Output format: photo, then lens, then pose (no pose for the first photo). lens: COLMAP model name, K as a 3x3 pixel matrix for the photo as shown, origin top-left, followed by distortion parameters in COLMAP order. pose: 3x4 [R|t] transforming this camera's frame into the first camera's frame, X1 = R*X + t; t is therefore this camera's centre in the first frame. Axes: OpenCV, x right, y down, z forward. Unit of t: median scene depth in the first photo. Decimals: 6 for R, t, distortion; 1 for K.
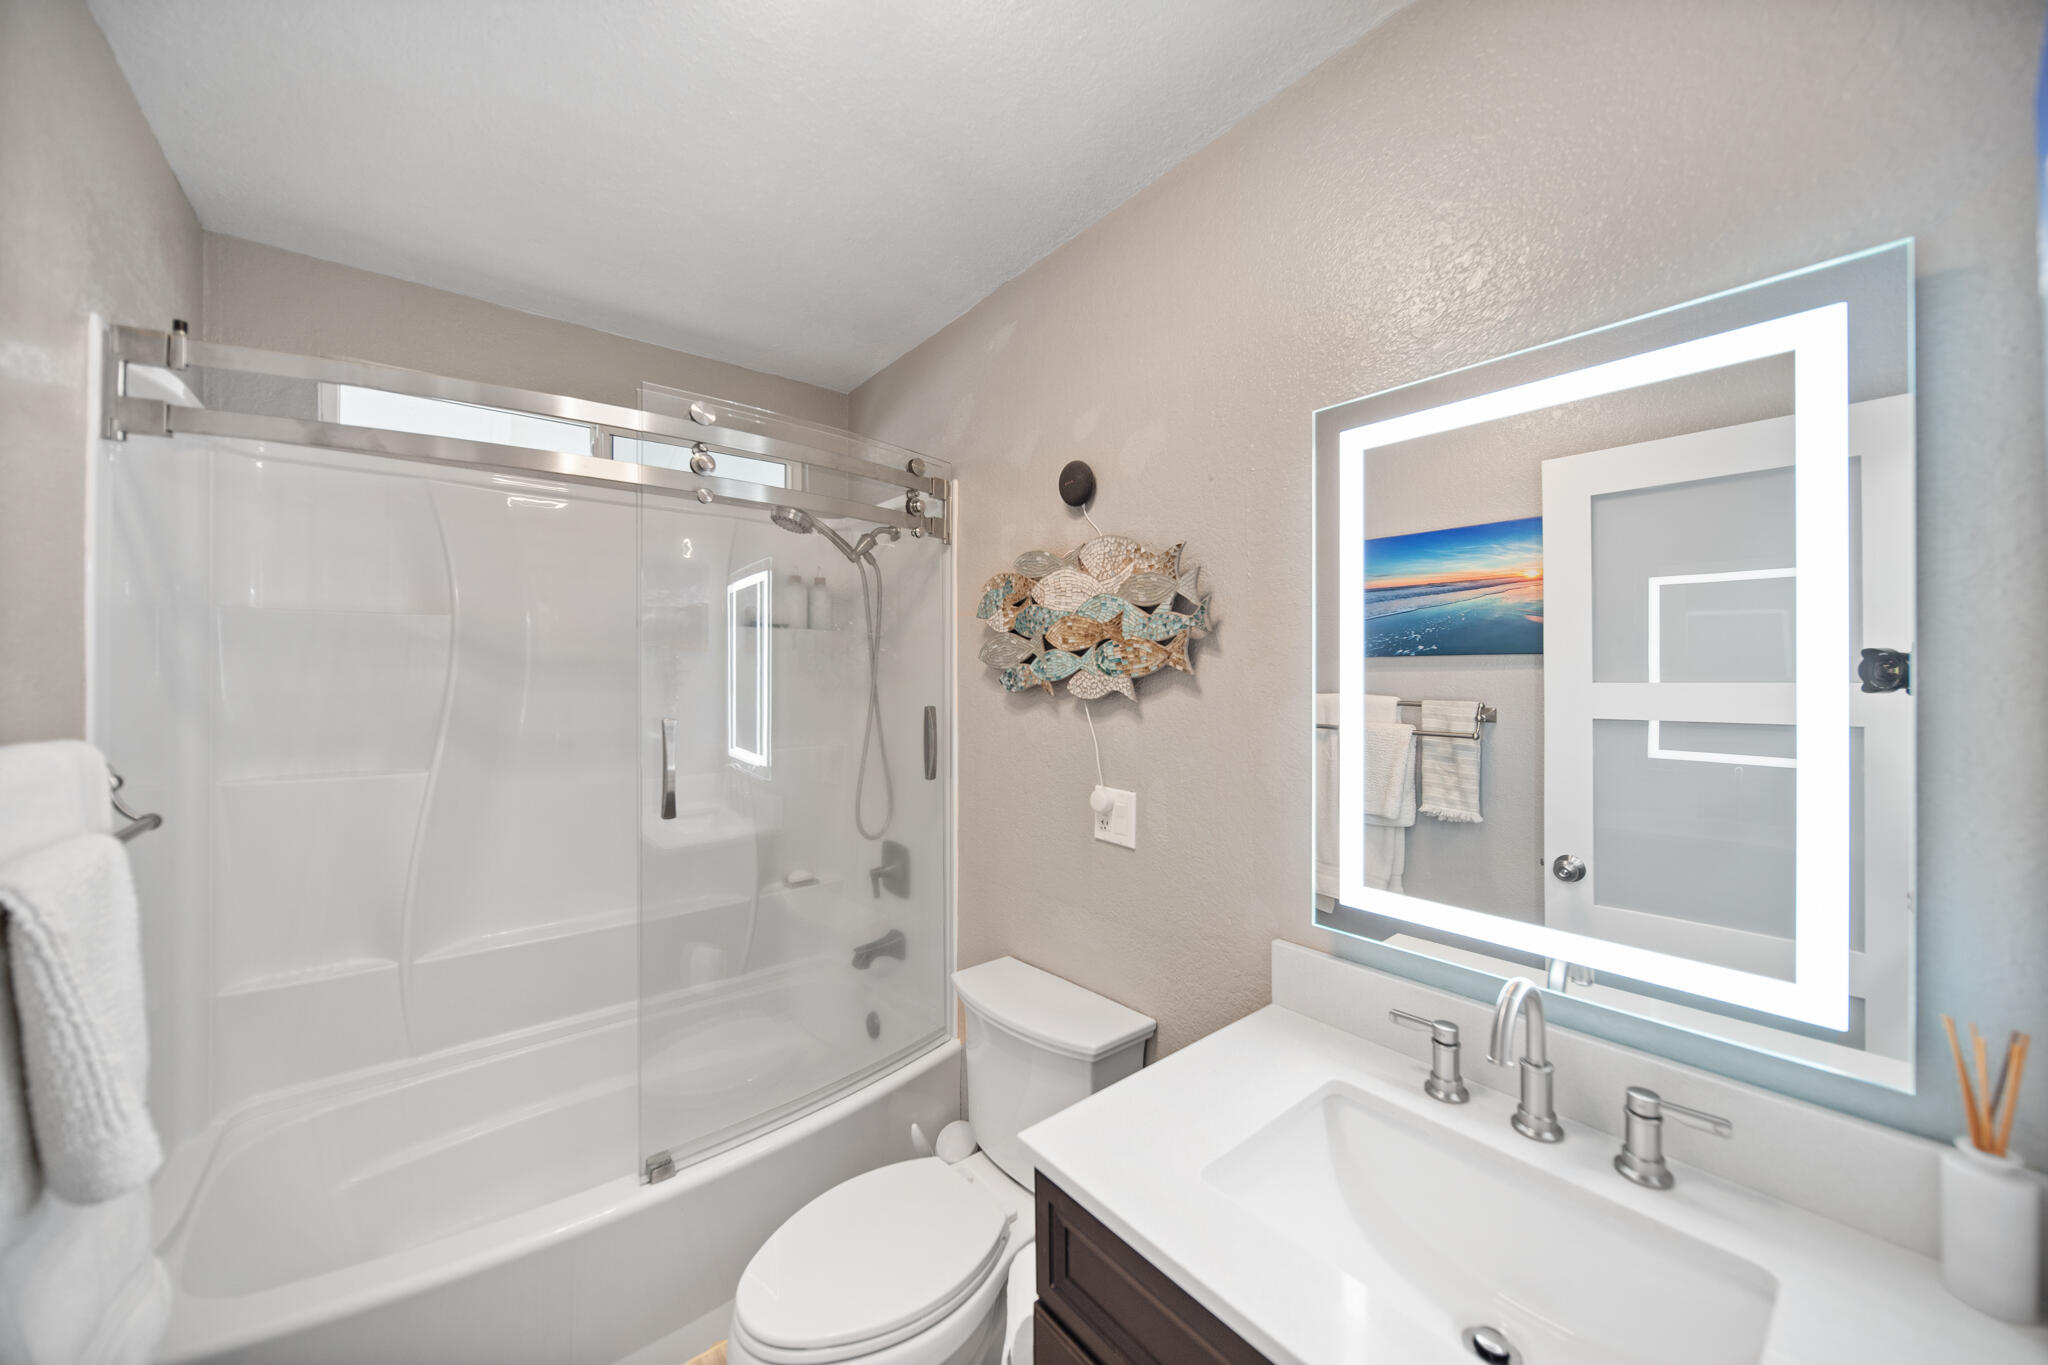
lens RADIAL K [[737.0, 0, 1032.6], [0, 737.0, 657.0], [0, 0, 1]] dist [-0.009379, -0.000165]
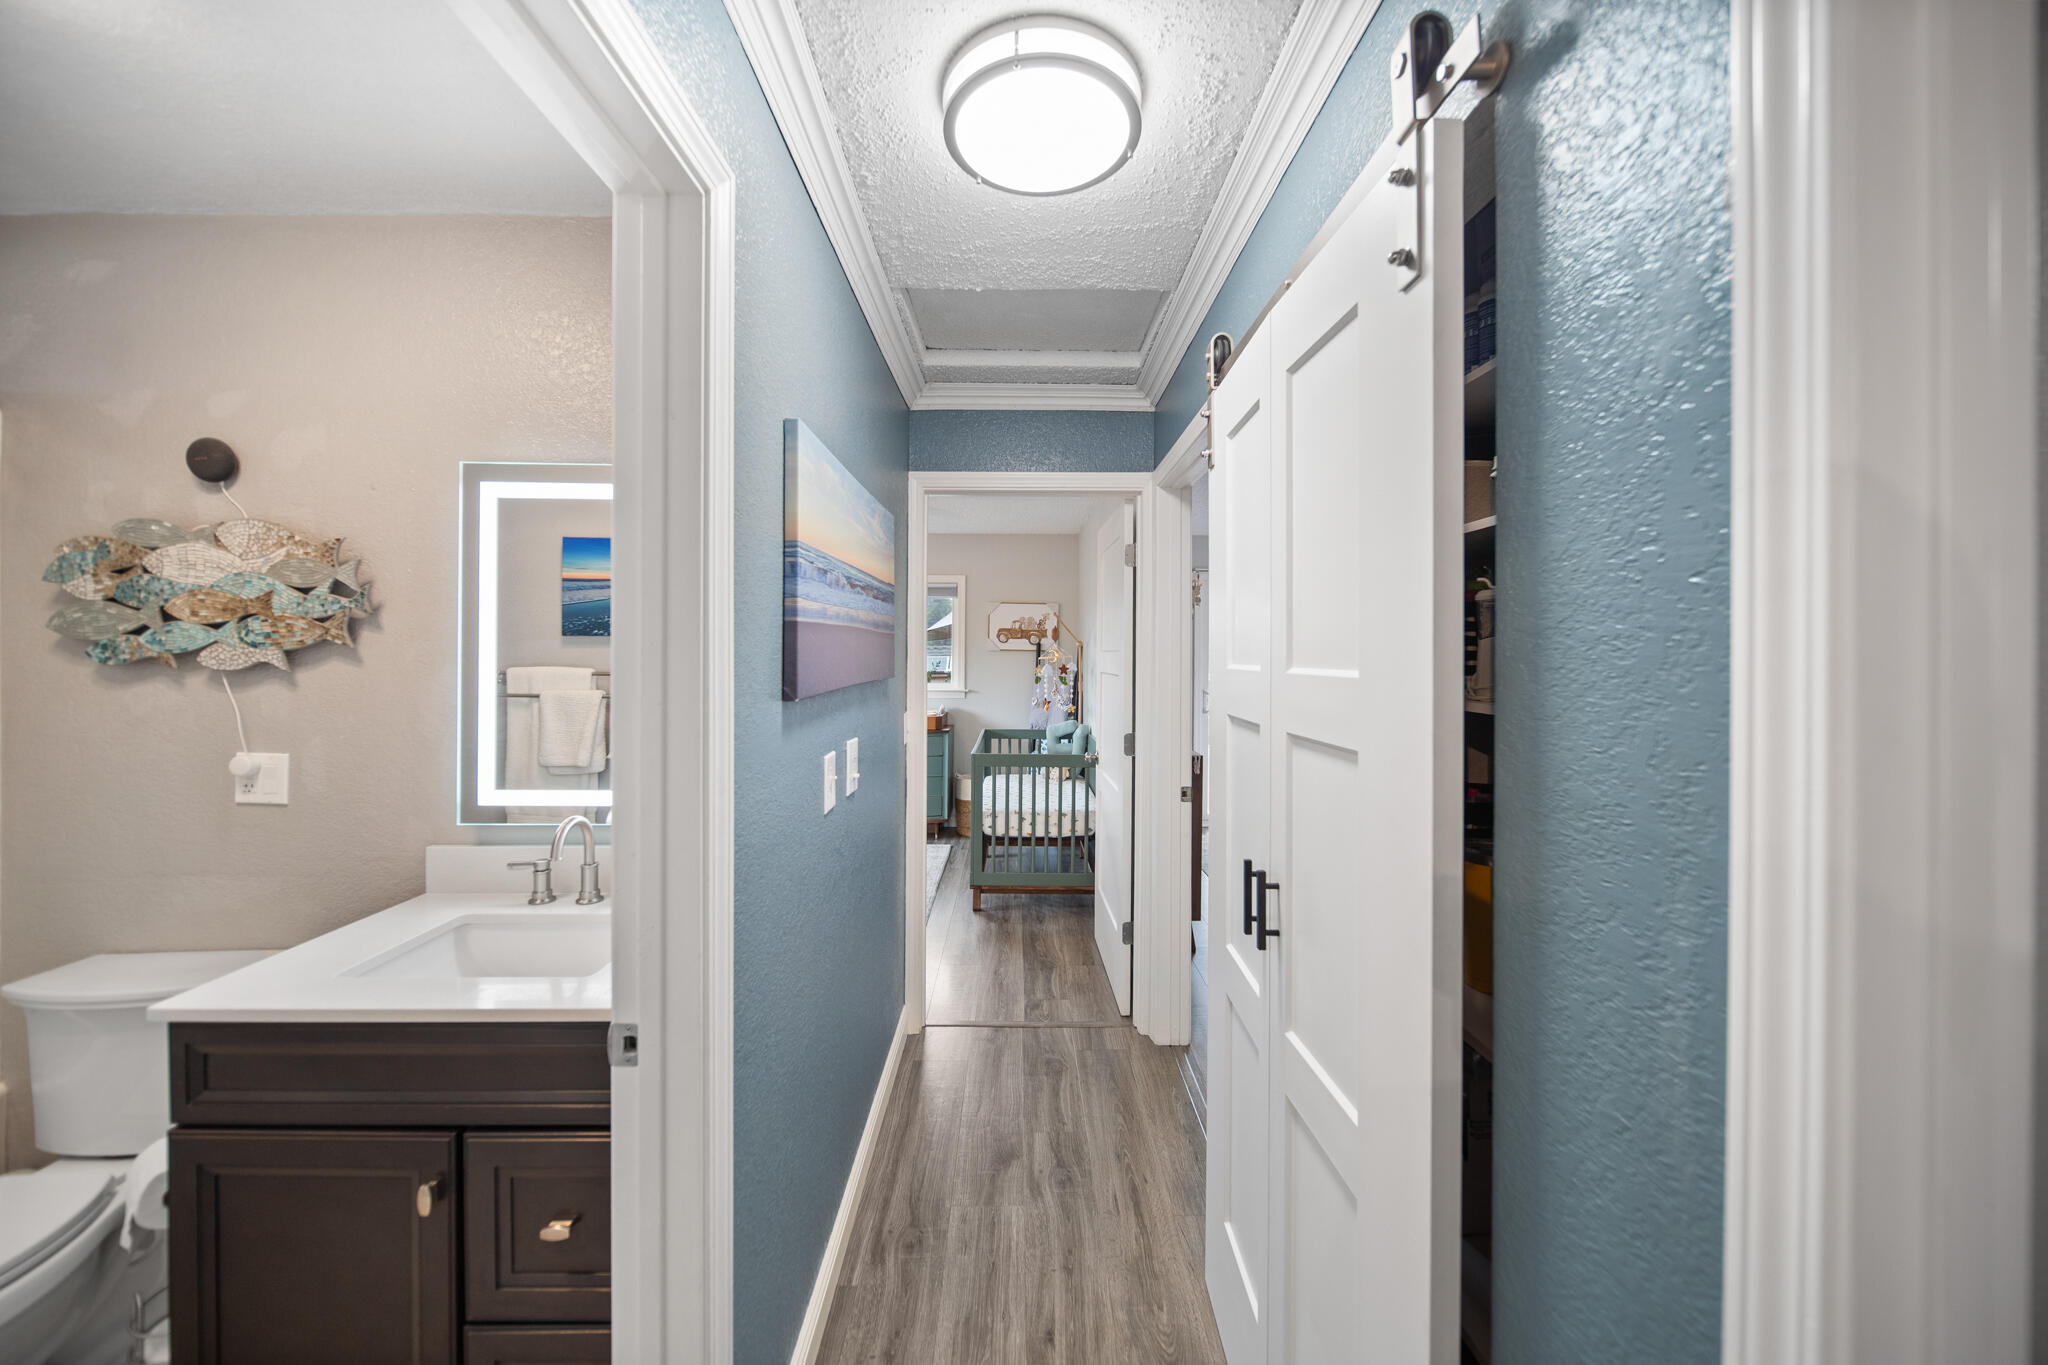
lens RADIAL K [[737.0, 0, 1032.6], [0, 737.0, 657.0], [0, 0, 1]] dist [-0.009379, -0.000165]
pose [[0.612962, 0.001165, 0.790111, -0.041809], [-0.024554, 0.999544, 0.017575, -0.008291], [-0.789731, -0.030173, 0.612711, -0.554122]]
